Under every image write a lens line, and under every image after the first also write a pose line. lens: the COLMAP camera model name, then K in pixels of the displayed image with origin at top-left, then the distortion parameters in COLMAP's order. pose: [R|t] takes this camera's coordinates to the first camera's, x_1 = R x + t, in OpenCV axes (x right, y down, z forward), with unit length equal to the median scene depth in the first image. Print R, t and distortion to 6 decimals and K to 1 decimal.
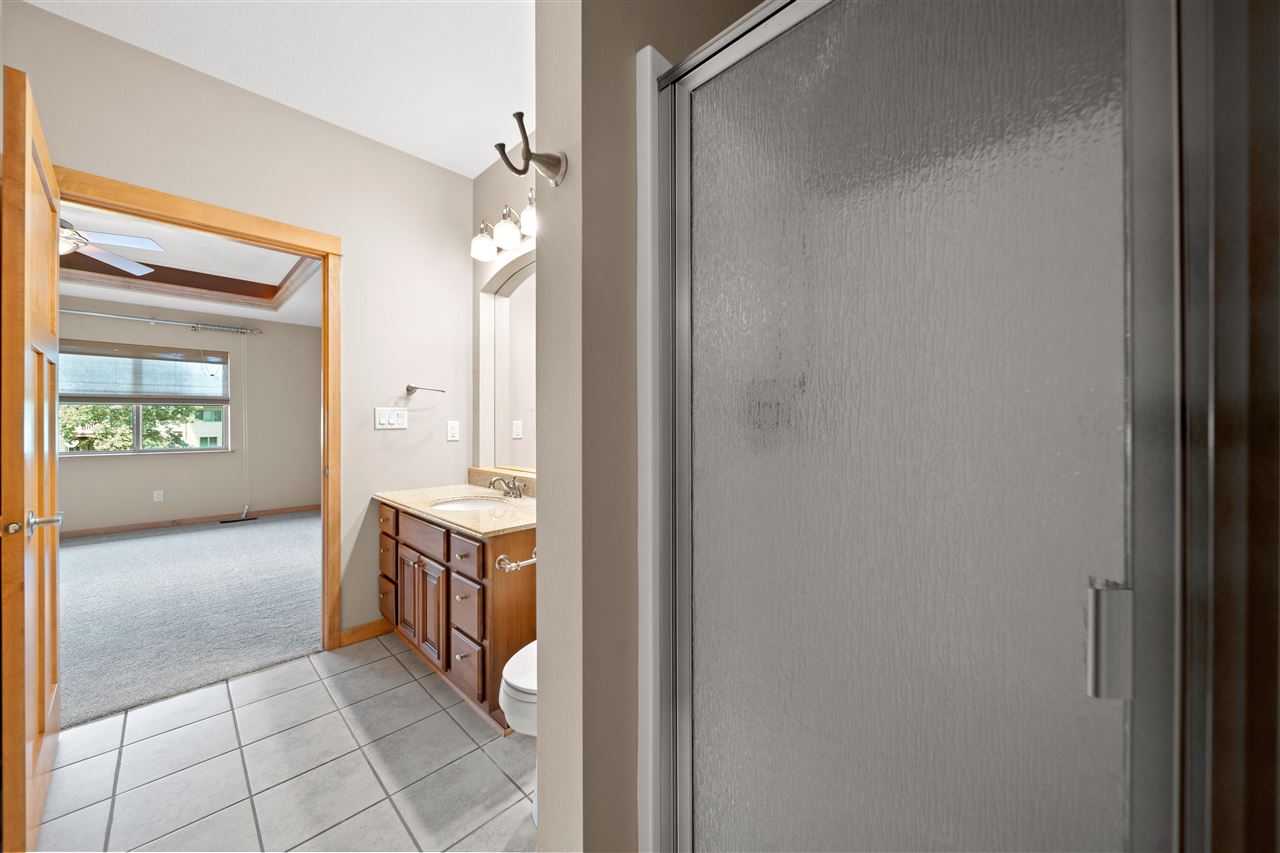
lens RADIAL K [[452.5, 0, 639.8], [0, 452.5, 424.1], [0, 0, 1]] dist [-0.001342, -0.000343]
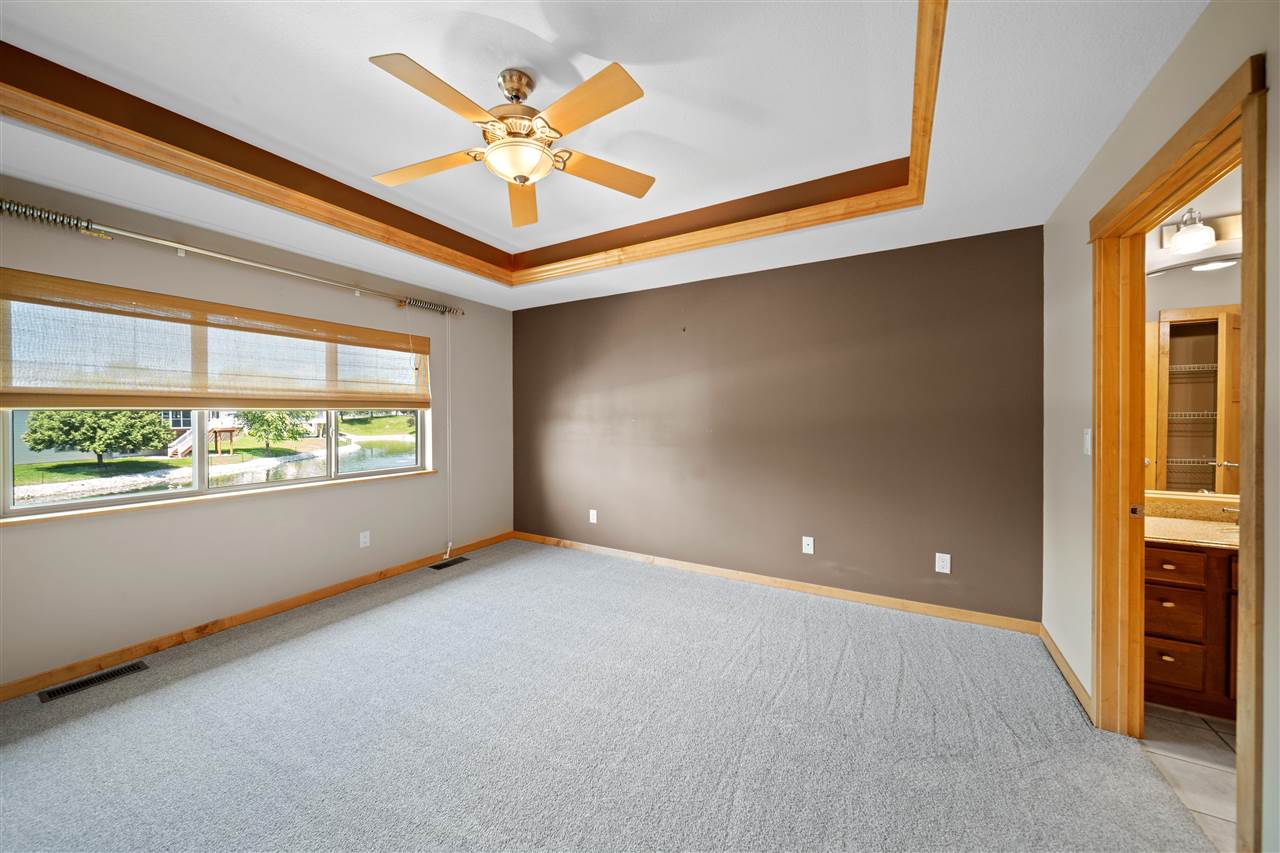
lens RADIAL K [[452.5, 0, 641.6], [0, 452.5, 420.0], [0, 0, 1]] dist [-0.001342, -0.000343]
pose [[0.966288, 0.006591, 0.257380, -0.803597], [-0.007988, 0.999958, 0.004382, -0.032054], [-0.257341, -0.006291, 0.966300, 0.202202]]
